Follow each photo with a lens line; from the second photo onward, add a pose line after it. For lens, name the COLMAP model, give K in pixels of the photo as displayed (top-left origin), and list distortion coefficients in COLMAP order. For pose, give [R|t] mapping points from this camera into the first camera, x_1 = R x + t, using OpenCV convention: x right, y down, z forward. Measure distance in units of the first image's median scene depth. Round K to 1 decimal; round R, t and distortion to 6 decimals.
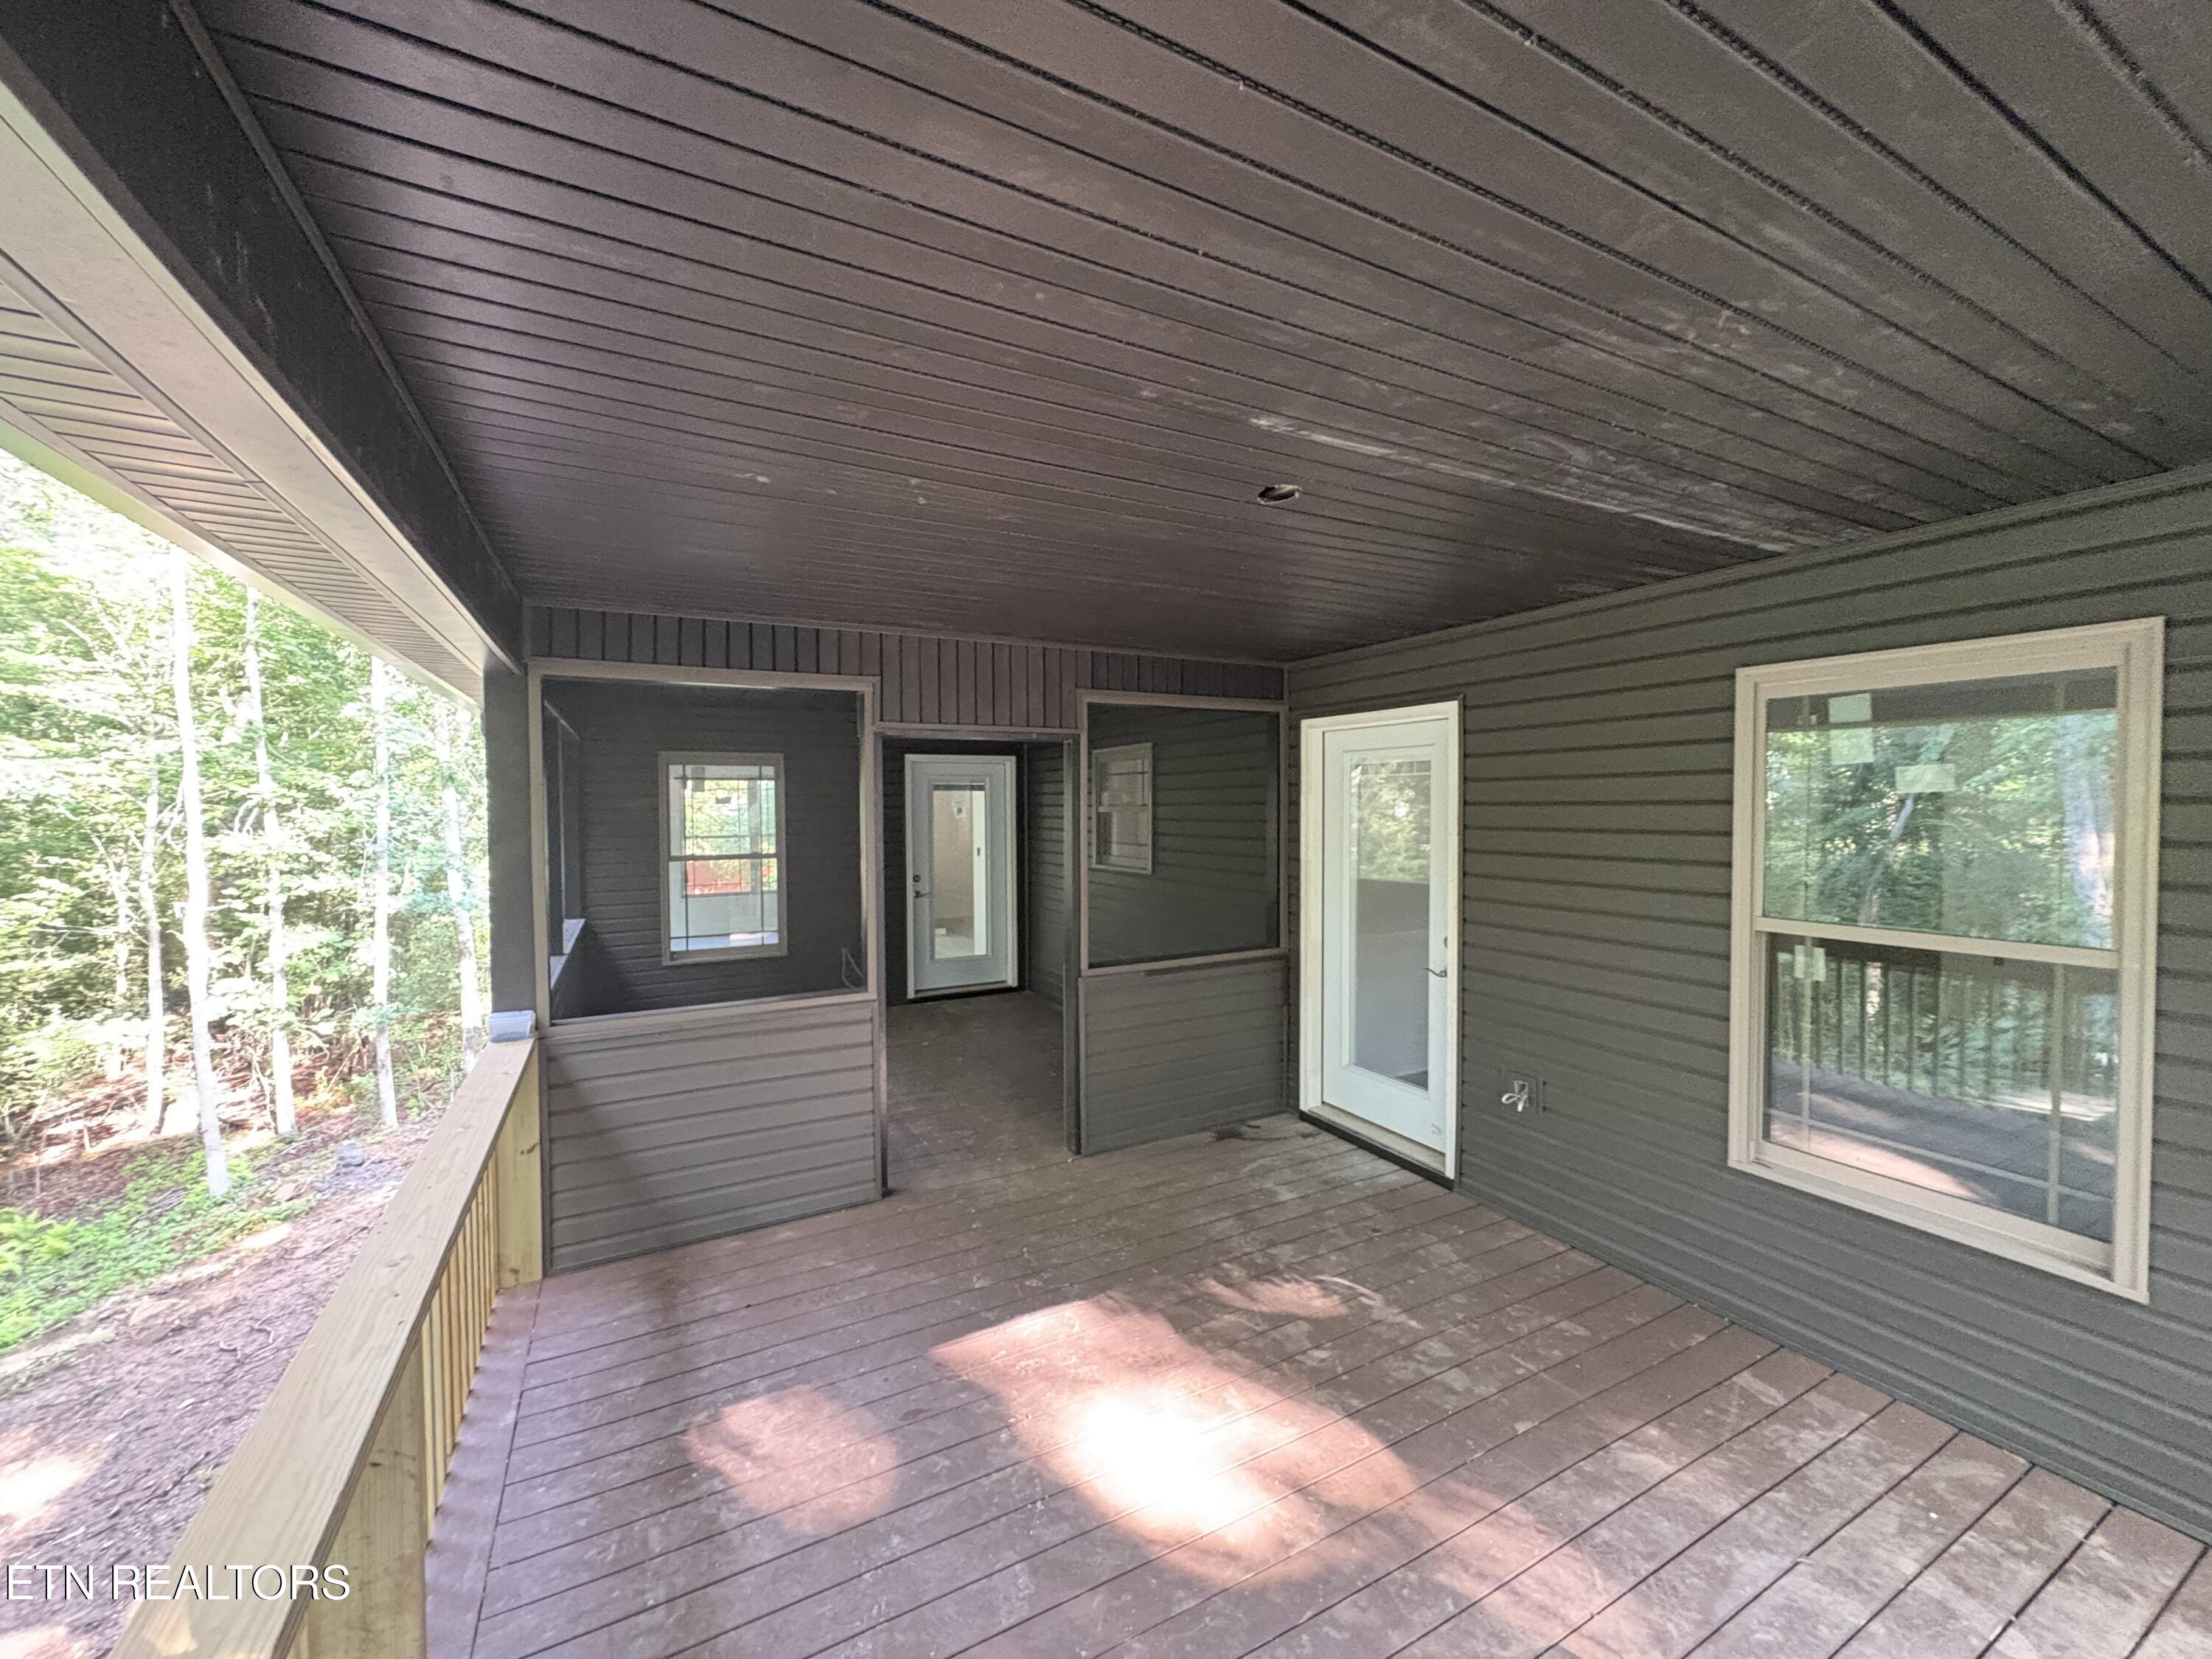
lens RADIAL K [[880.8, 0, 1103.0], [0, 880.8, 831.8], [0, 0, 1]] dist [0.001187, -0.000039]
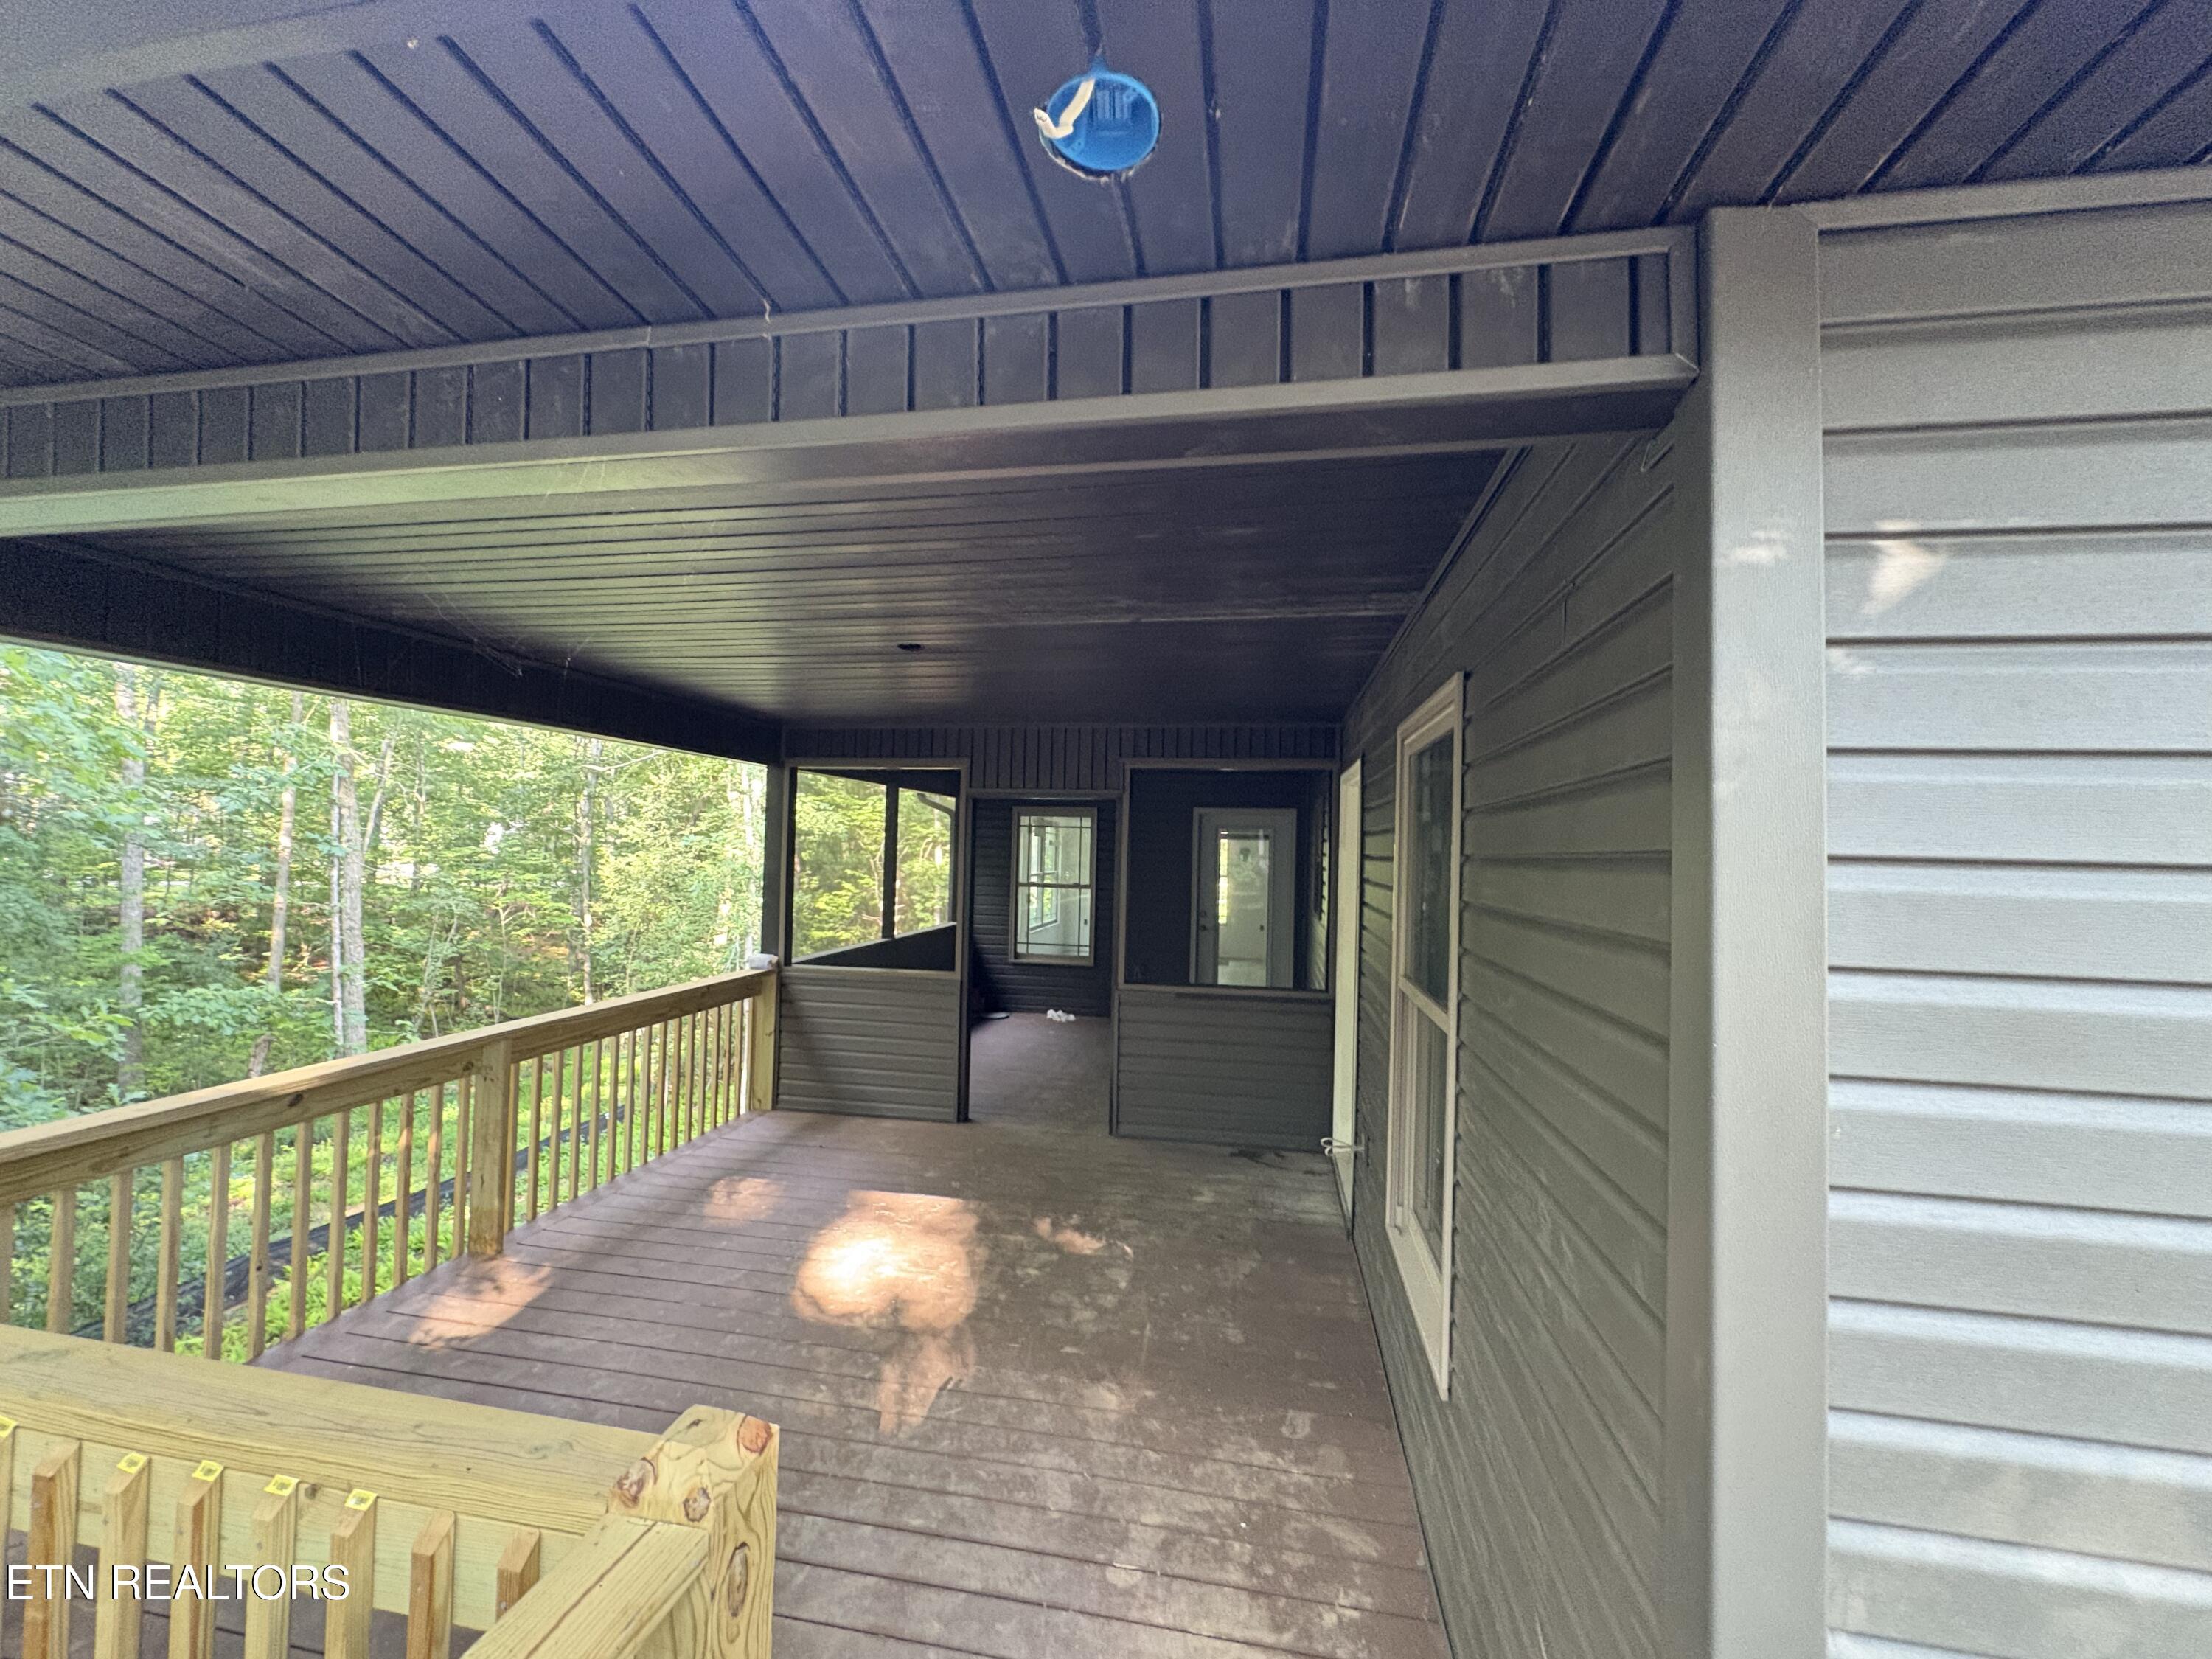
lens RADIAL K [[880.8, 0, 1104.3], [0, 880.8, 833.8], [0, 0, 1]] dist [0.001187, -0.000039]
pose [[0.783476, 0.016016, -0.621215, 0.976204], [-0.050206, 0.998031, -0.037589, -0.007496], [0.619390, 0.060639, 0.782738, 0.006184]]
